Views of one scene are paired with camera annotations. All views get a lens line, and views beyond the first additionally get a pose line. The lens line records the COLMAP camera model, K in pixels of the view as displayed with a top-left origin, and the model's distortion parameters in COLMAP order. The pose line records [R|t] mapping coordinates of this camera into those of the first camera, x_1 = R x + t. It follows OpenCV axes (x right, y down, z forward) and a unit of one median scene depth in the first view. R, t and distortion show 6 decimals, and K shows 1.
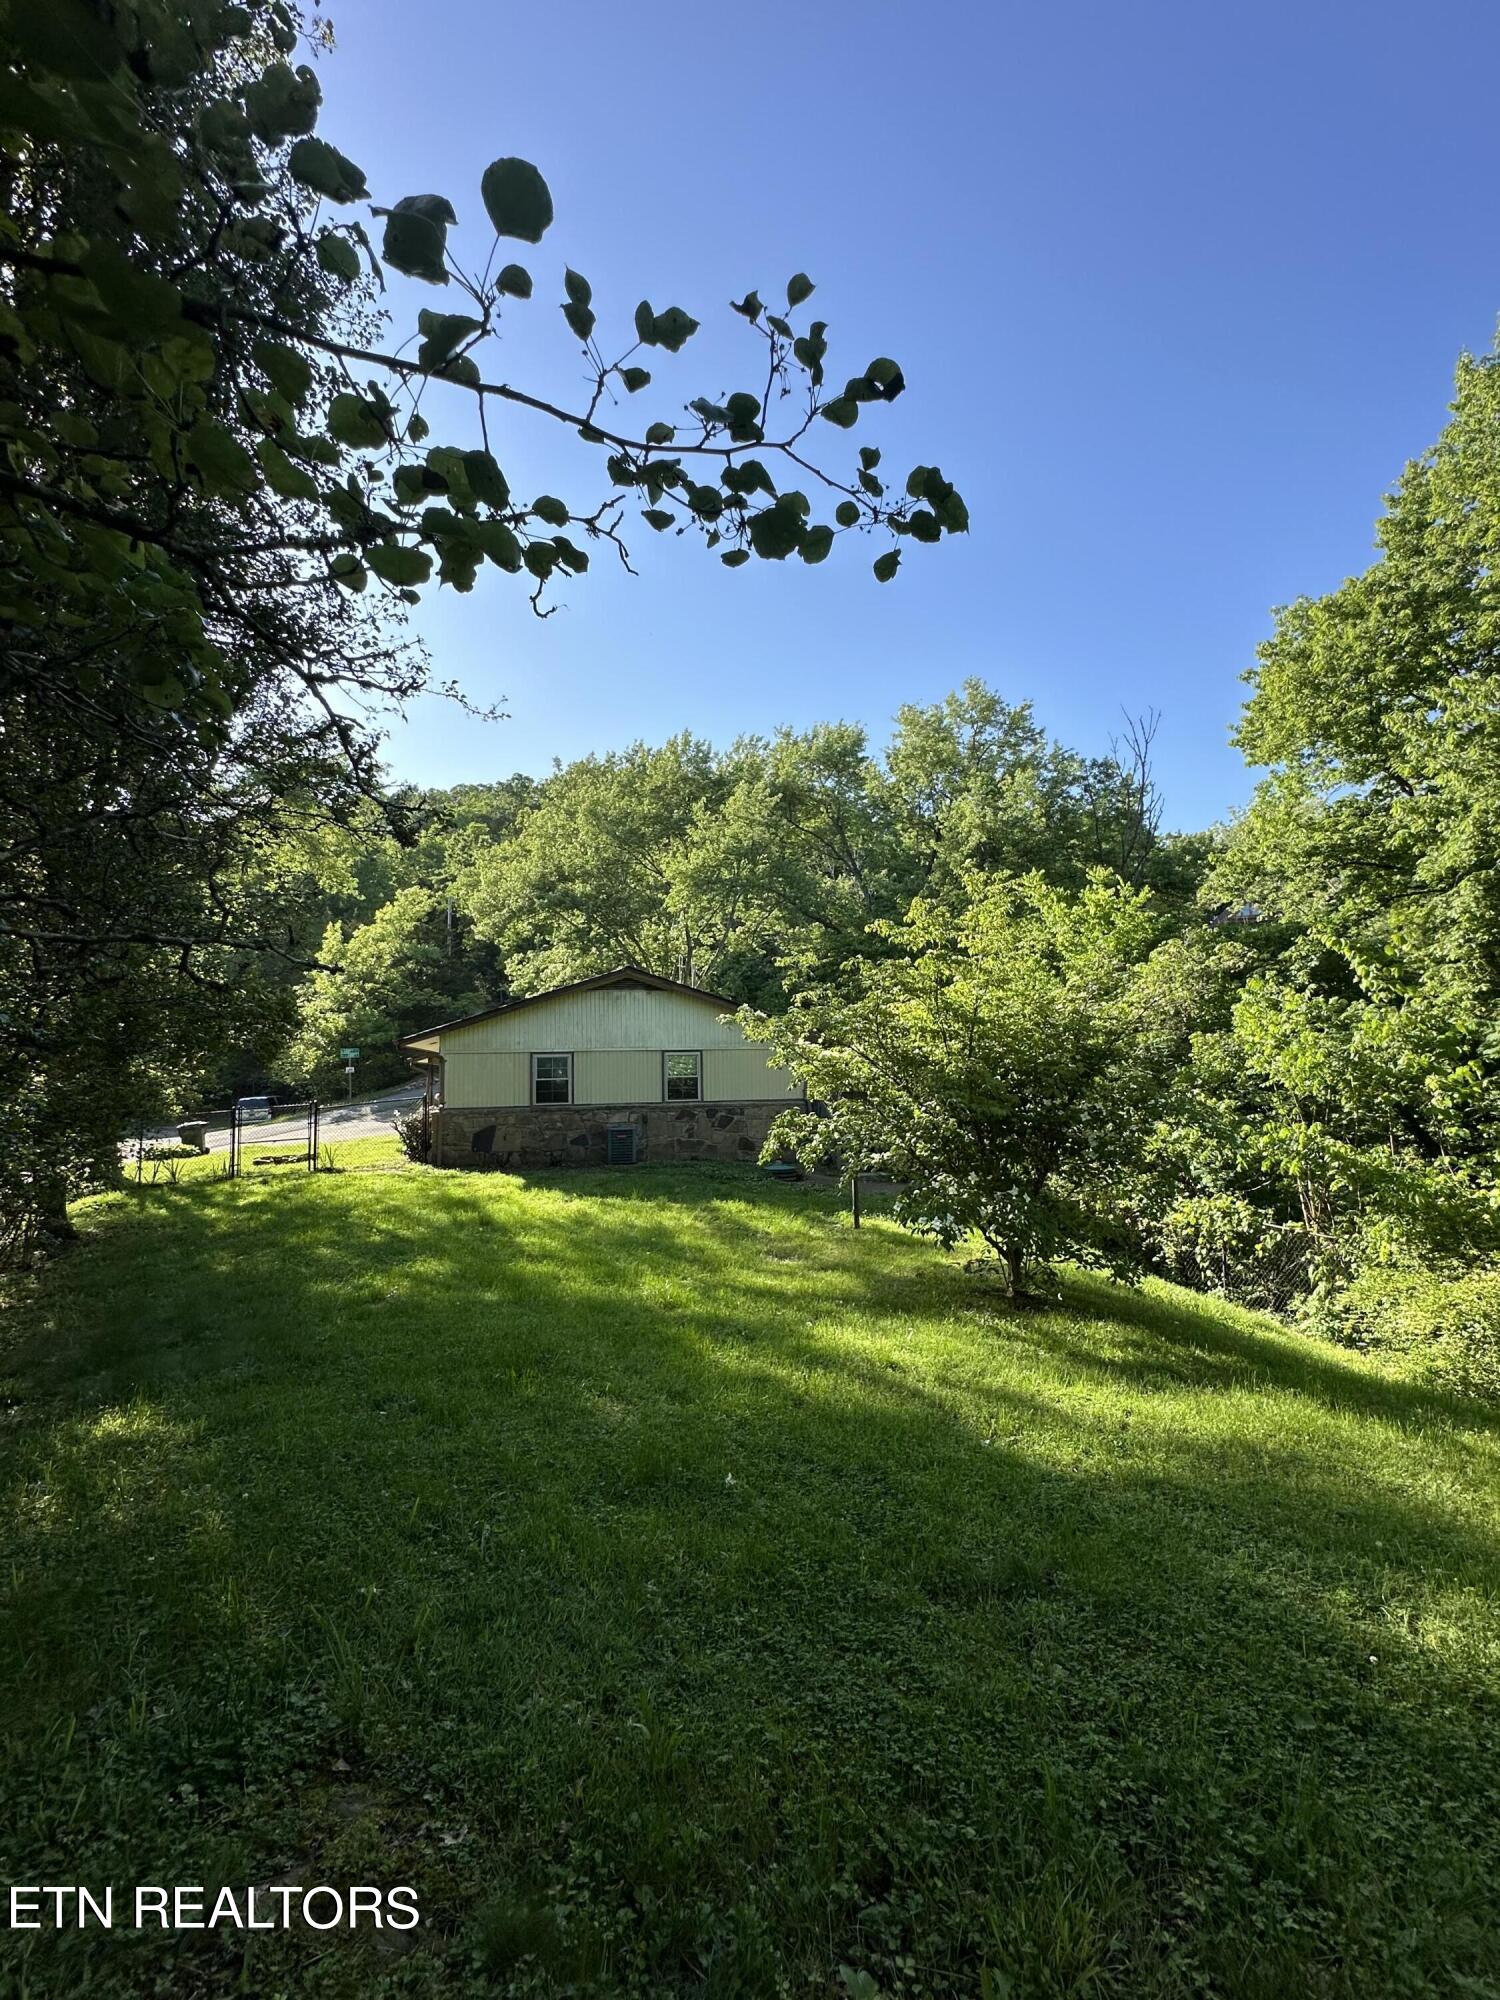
lens RADIAL K [[798.9, 0, 748.2], [0, 798.9, 997.8], [0, 0, 1]] dist [-0.004691, 0.000866]
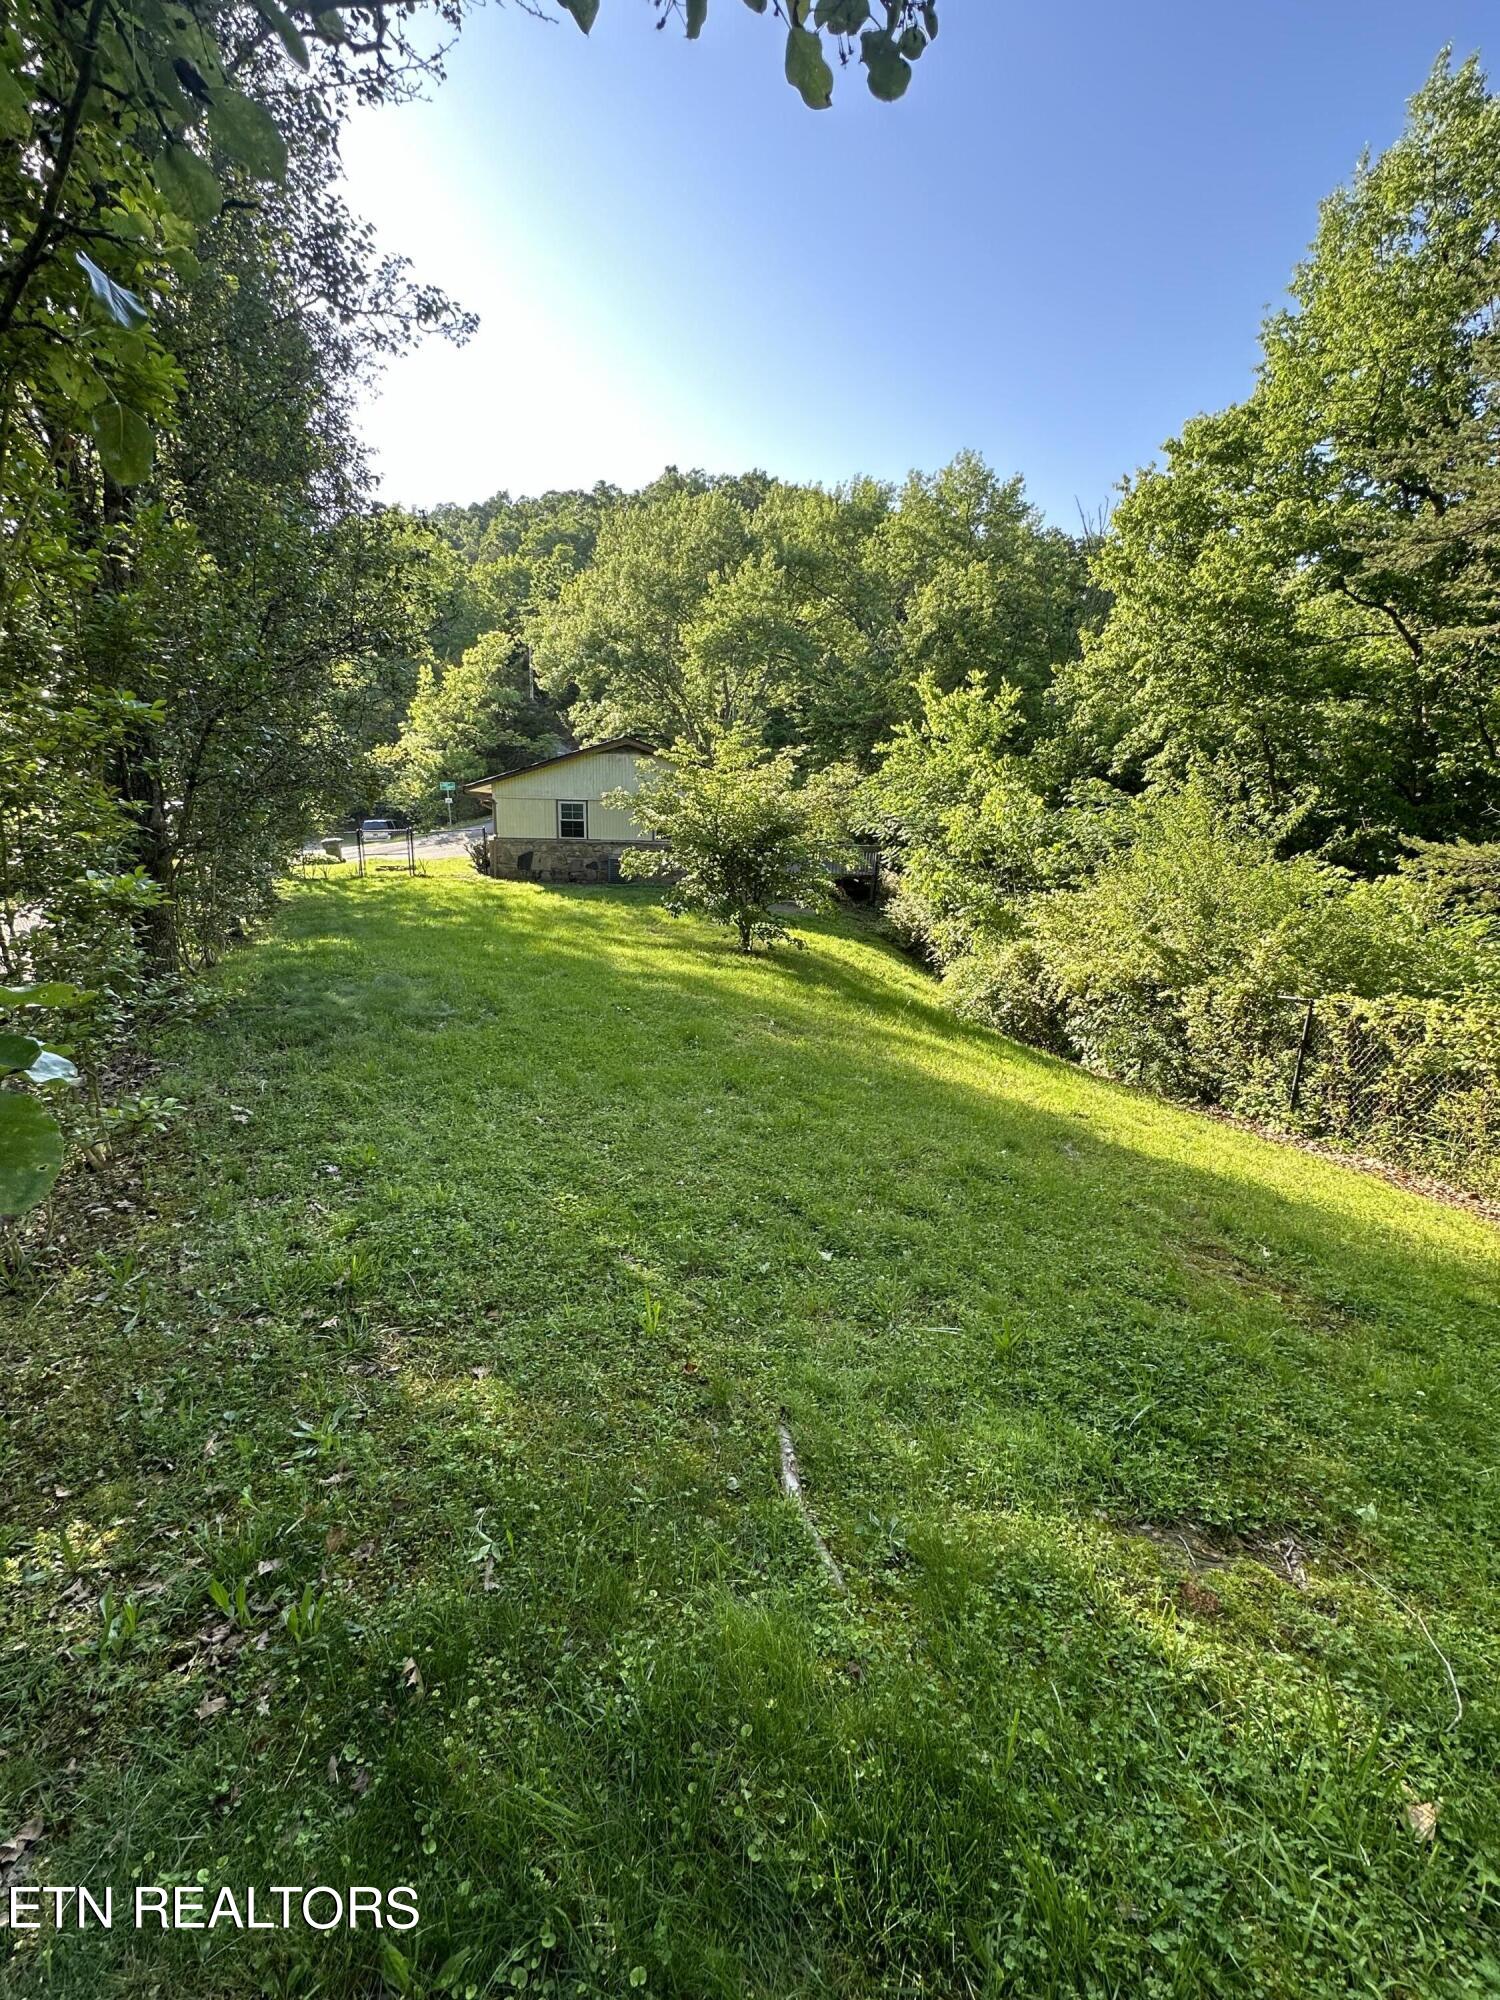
lens RADIAL K [[798.9, 0, 748.2], [0, 798.9, 997.8], [0, 0, 1]] dist [-0.004691, 0.000866]
pose [[0.990173, 0.078159, -0.115964, 0.164652], [-0.037971, 0.948344, 0.314962, -0.036357], [0.134591, -0.307464, 0.941993, -0.240367]]
